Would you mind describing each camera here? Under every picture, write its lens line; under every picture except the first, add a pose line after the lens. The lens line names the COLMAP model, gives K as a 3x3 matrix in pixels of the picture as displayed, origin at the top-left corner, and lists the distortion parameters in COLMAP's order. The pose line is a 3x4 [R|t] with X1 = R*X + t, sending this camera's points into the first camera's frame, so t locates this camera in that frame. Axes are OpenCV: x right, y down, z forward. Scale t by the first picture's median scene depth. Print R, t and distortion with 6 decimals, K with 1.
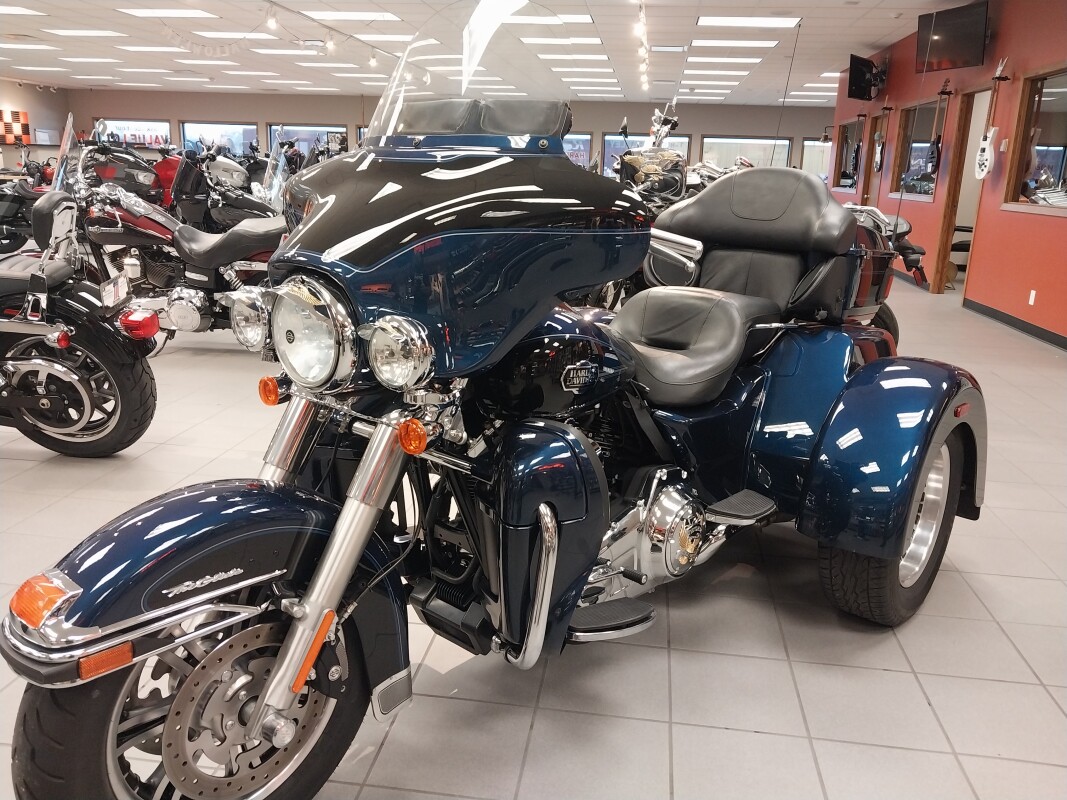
lens RADIAL K [[823.4, 0, 533.5], [0, 823.4, 400.0], [0, 0, 1]] dist [0.054305, -0.084959]
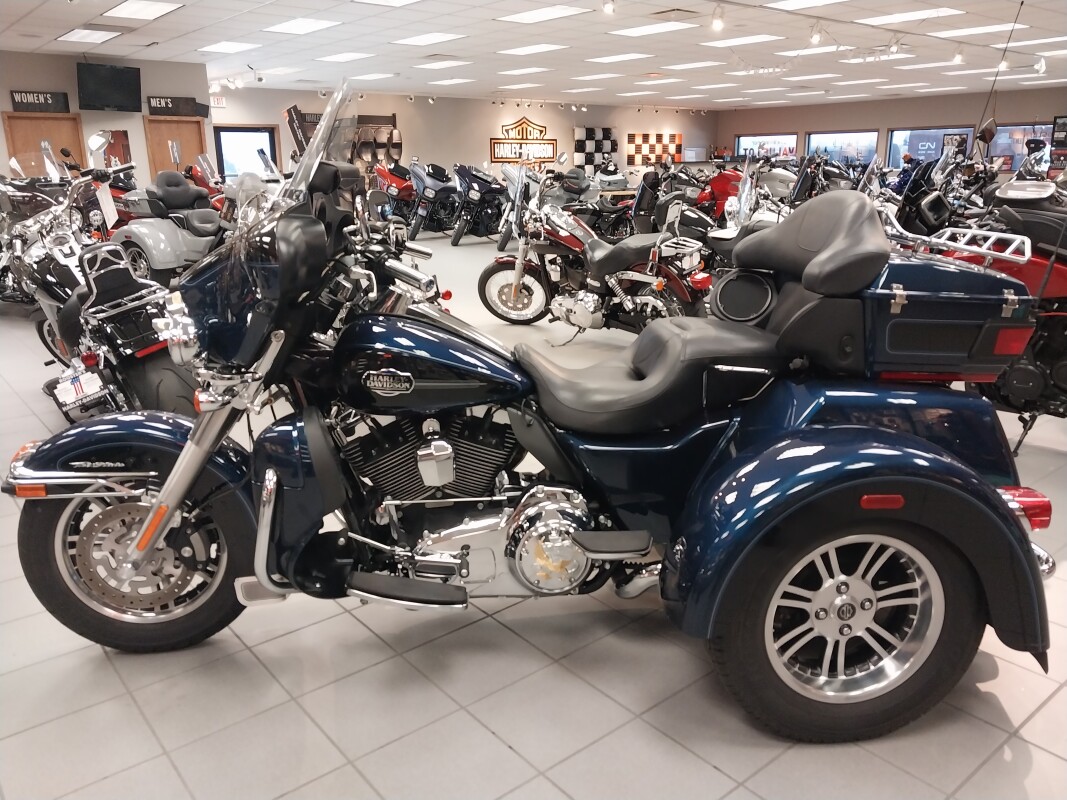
lens RADIAL K [[828.7, 0, 533.5], [0, 828.7, 400.0], [0, 0, 1]] dist [-0.002461, -0.002517]
pose [[0.729136, 0.142231, -0.669426, 0.327332], [-0.145562, 0.988014, 0.051375, -0.030741], [0.668709, 0.059984, 0.741100, 0.079239]]
